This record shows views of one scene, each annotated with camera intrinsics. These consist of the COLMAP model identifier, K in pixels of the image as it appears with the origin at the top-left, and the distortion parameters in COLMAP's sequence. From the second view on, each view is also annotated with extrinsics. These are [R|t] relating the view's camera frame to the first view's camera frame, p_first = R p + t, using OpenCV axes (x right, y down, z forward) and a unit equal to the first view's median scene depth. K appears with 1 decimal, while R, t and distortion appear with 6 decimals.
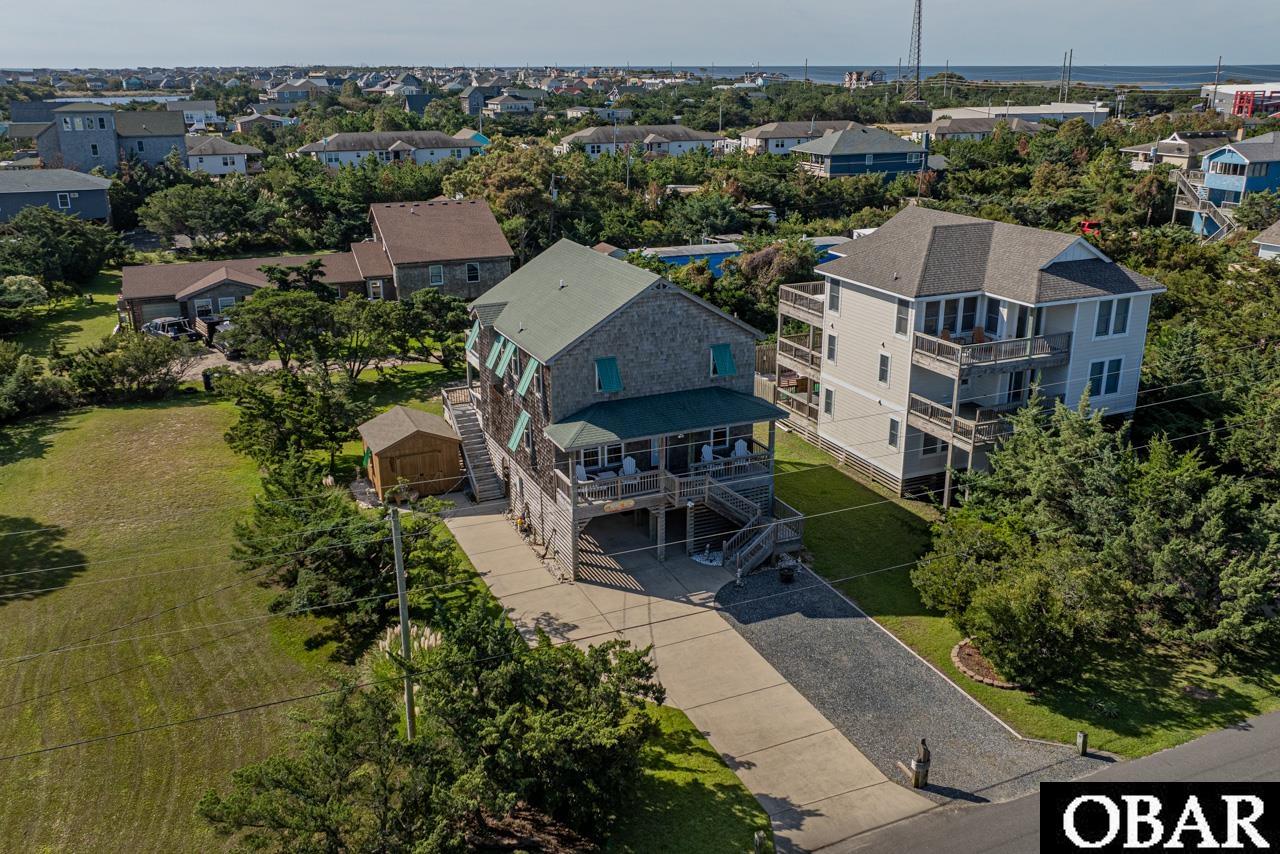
lens RADIAL K [[1077.6, 0, 640.0], [0, 1077.6, 427.0], [0, 0, 1]] dist [-0.006736, 0.005999]
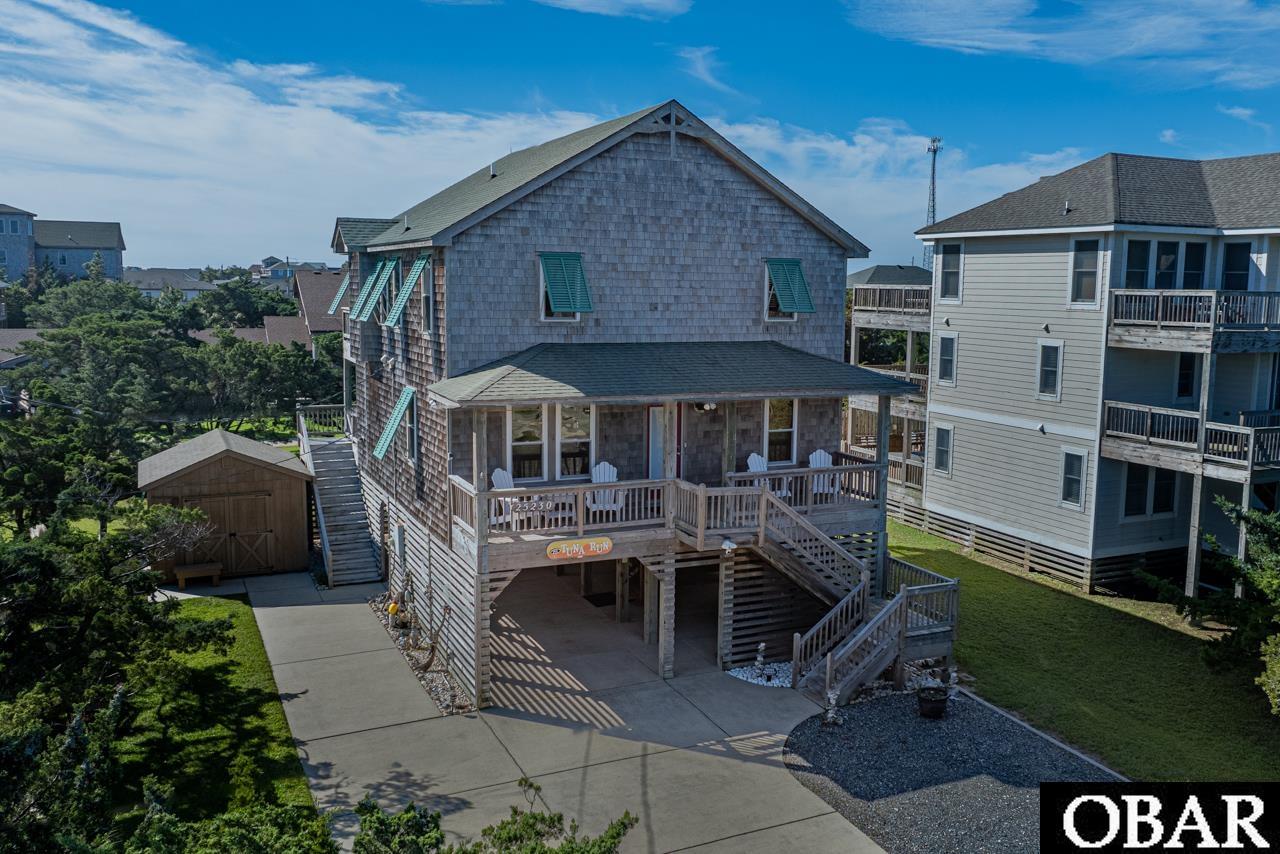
lens RADIAL K [[1102.2, 0, 674.6], [0, 1102.2, 425.3], [0, 0, 1]] dist [-0.007040, 0.000954]
pose [[0.999631, 0.014234, 0.023155, 0.009523], [-0.009405, 0.980423, -0.196680, 0.104128], [-0.025502, 0.196389, 0.980194, 0.460005]]
